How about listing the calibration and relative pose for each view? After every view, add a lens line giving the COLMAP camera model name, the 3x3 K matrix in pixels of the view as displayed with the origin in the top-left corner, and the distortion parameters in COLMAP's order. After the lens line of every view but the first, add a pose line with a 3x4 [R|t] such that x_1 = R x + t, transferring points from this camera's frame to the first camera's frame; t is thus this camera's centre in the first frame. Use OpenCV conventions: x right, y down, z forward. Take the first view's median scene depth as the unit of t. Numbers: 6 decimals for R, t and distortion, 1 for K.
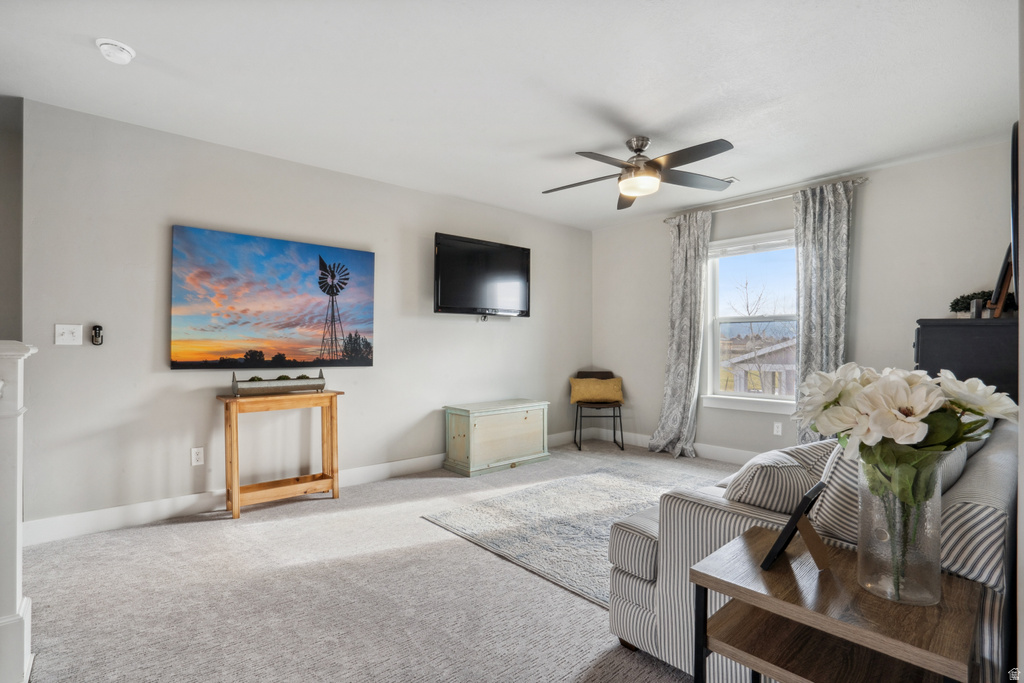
lens RADIAL K [[486.9, 0, 501.9], [0, 486.9, 344.8], [0, 0, 1]] dist [-0.001257, -0.000131]
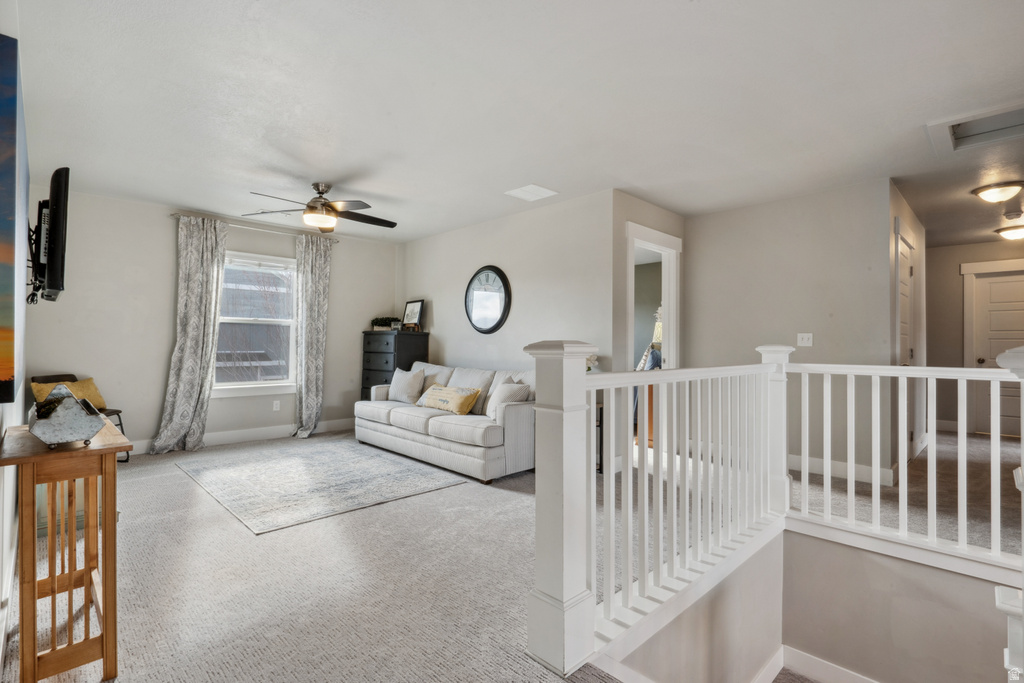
lens RADIAL K [[486.9, 0, 501.9], [0, 486.9, 344.8], [0, 0, 1]] dist [-0.001257, -0.000131]
pose [[-0.045742, 0.002220, 0.998951, -0.790718], [-0.000624, 0.999997, -0.002251, 0.008851], [-0.998953, -0.000726, -0.045741, 0.443693]]
